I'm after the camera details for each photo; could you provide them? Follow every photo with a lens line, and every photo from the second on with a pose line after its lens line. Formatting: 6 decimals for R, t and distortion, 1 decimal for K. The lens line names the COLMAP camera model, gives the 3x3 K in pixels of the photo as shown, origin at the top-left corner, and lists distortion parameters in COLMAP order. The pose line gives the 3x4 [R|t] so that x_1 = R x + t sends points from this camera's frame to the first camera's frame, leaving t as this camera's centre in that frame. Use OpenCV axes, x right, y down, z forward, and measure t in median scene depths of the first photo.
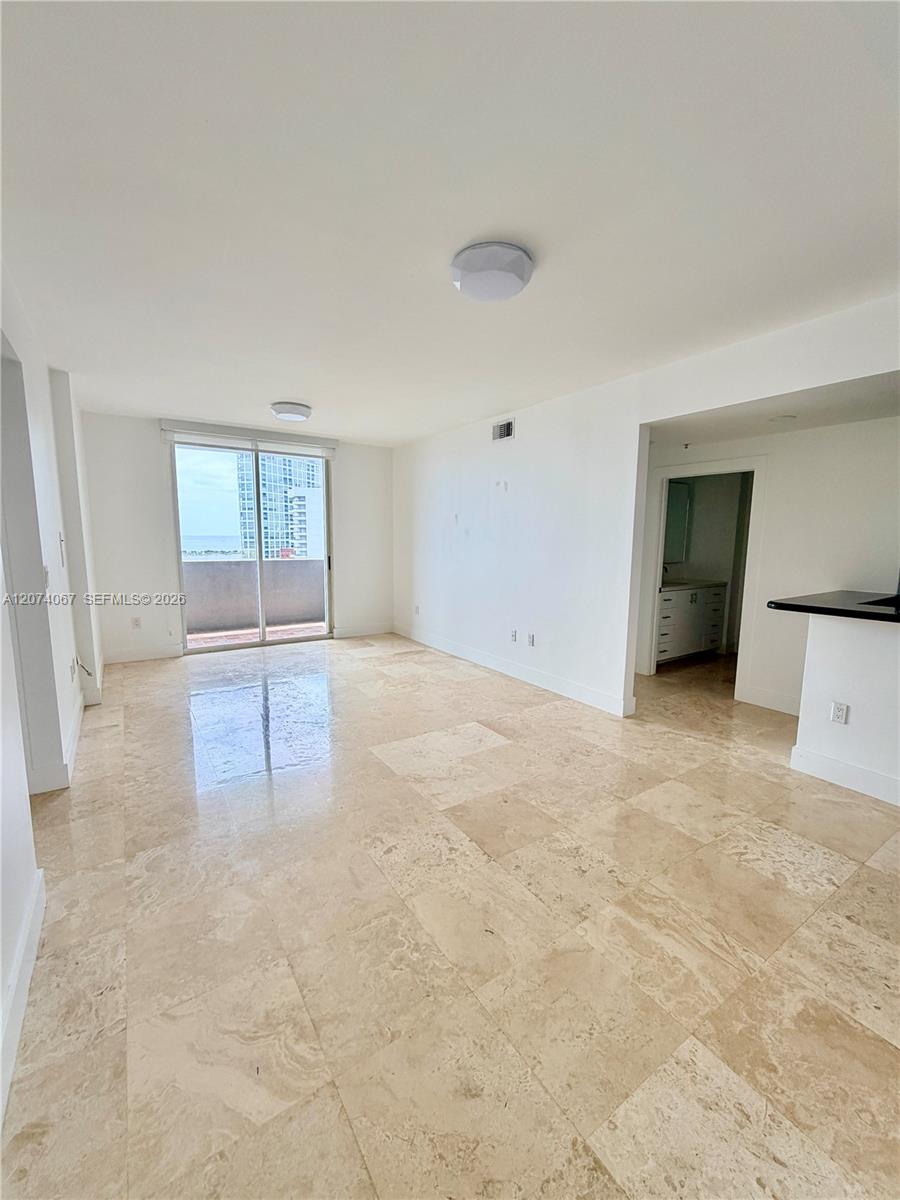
lens RADIAL K [[486.7, 0, 458.5], [0, 486.7, 599.6], [0, 0, 1]] dist [0.000464, -0.000264]
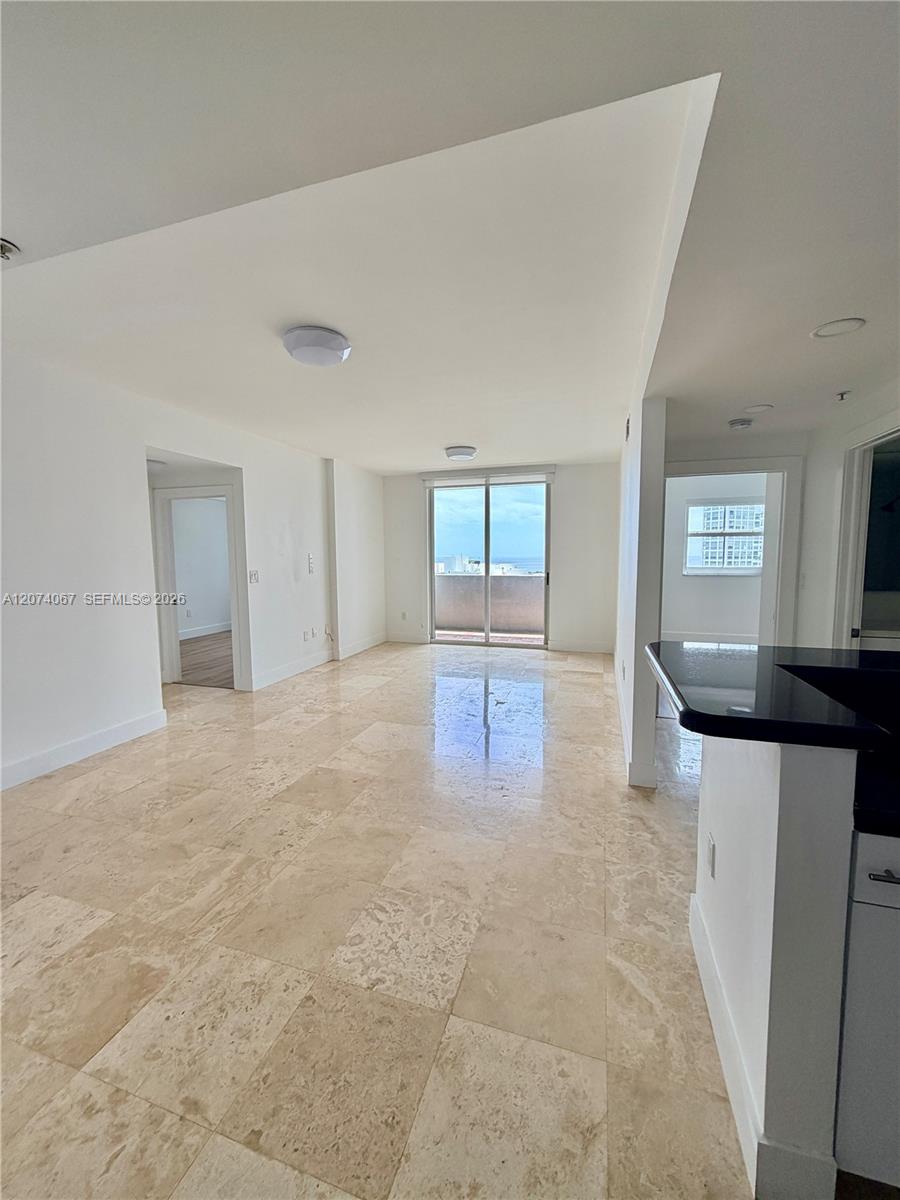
lens RADIAL K [[486.7, 0, 458.5], [0, 486.7, 599.6], [0, 0, 1]] dist [0.000464, -0.000264]
pose [[0.617438, 0.056105, -0.784616, 1.273435], [-0.089074, 0.996024, 0.001127, -0.036869], [0.781560, 0.069193, 0.619981, 0.517694]]
